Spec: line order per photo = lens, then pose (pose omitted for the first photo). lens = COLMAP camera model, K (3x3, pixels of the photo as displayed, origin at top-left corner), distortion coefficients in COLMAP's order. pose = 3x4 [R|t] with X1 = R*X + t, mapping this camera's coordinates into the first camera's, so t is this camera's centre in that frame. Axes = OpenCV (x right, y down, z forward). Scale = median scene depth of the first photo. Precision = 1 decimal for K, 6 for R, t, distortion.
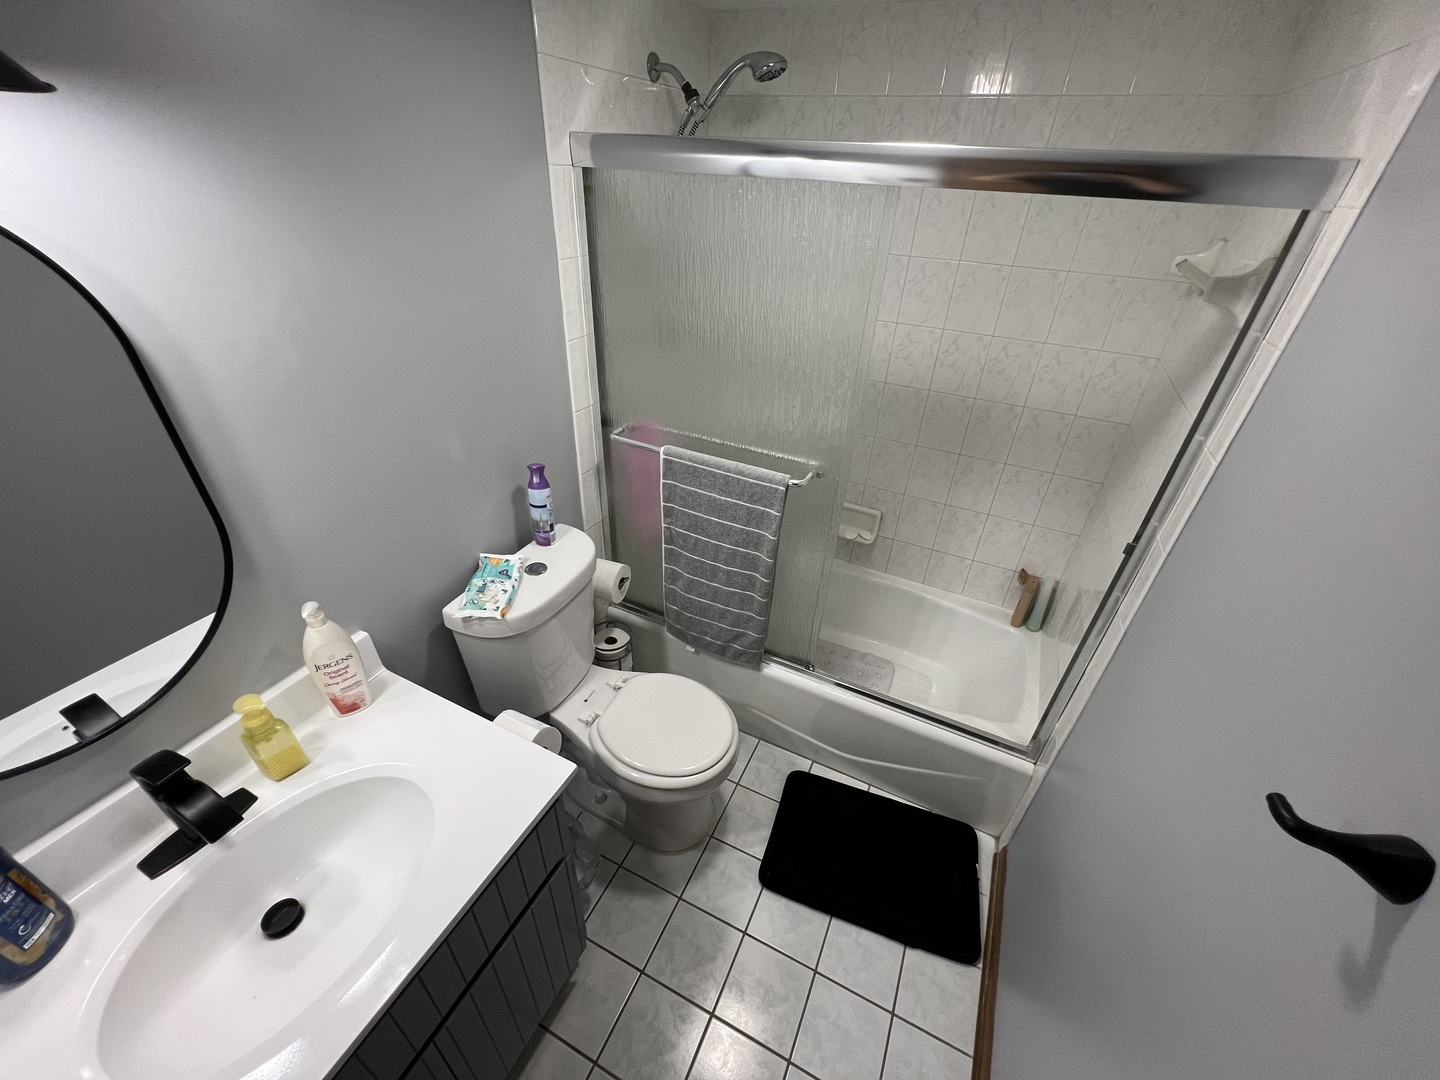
lens RADIAL K [[579.5, 0, 721.1], [0, 579.5, 542.0], [0, 0, 1]] dist [-0.005099, 0.001292]
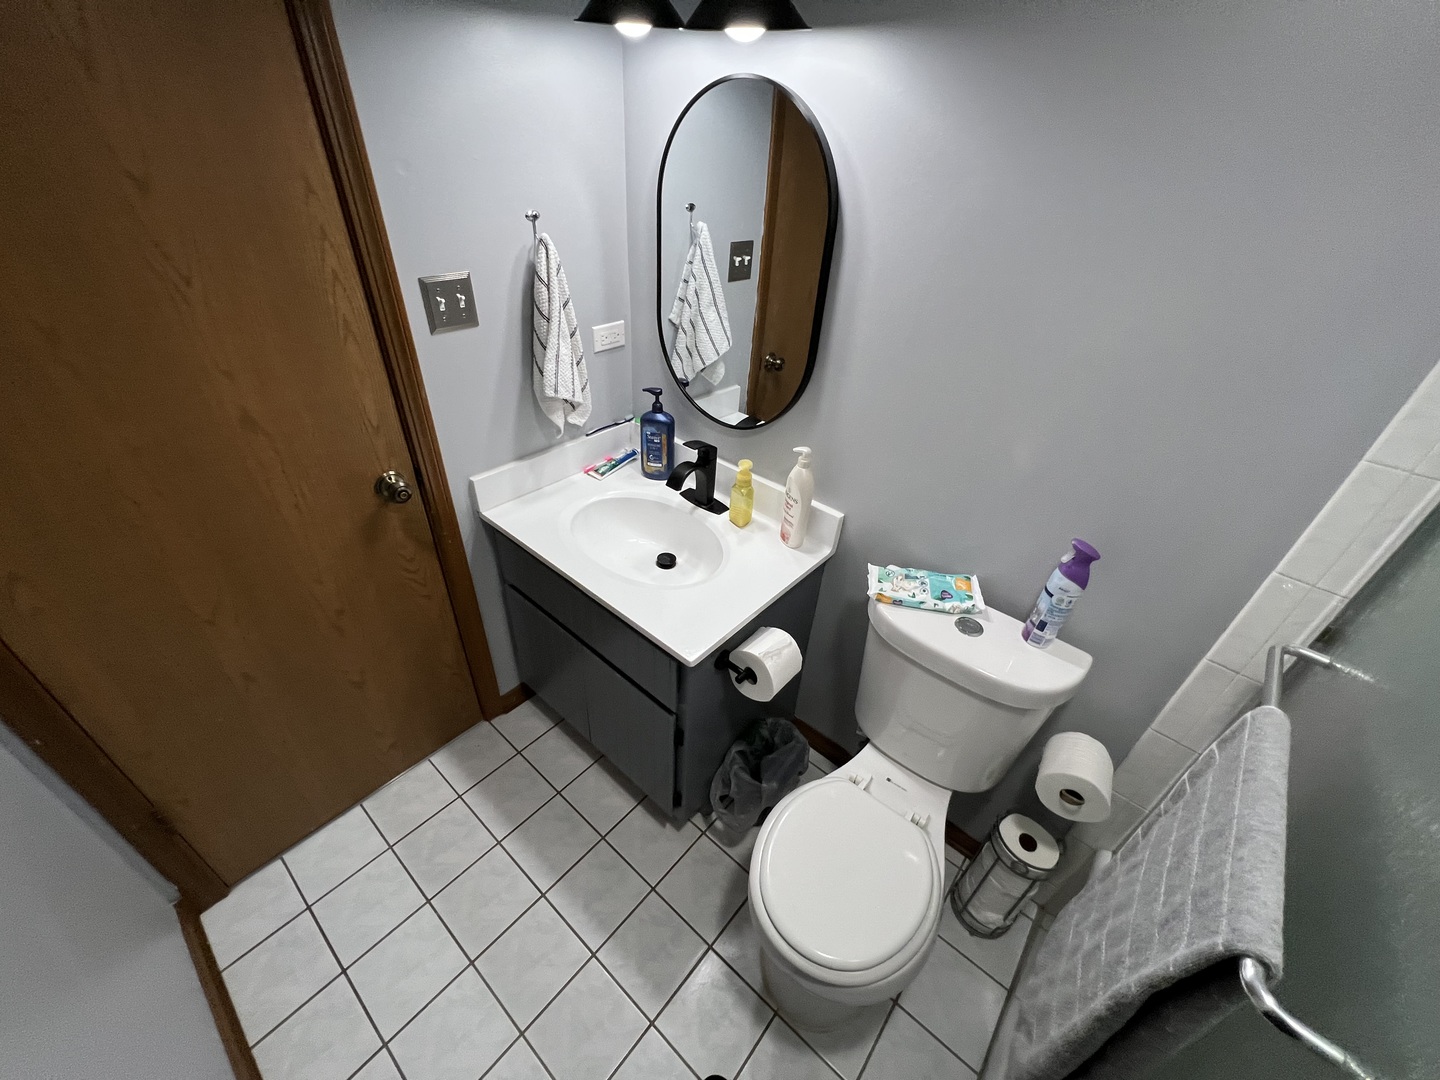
lens RADIAL K [[579.5, 0, 721.1], [0, 579.5, 542.0], [0, 0, 1]] dist [-0.005099, 0.001292]
pose [[-0.254322, 0.509029, -0.822319, 0.363972], [-0.587073, 0.594439, 0.549534, -0.261016], [0.768548, 0.622520, 0.147658, 0.550689]]
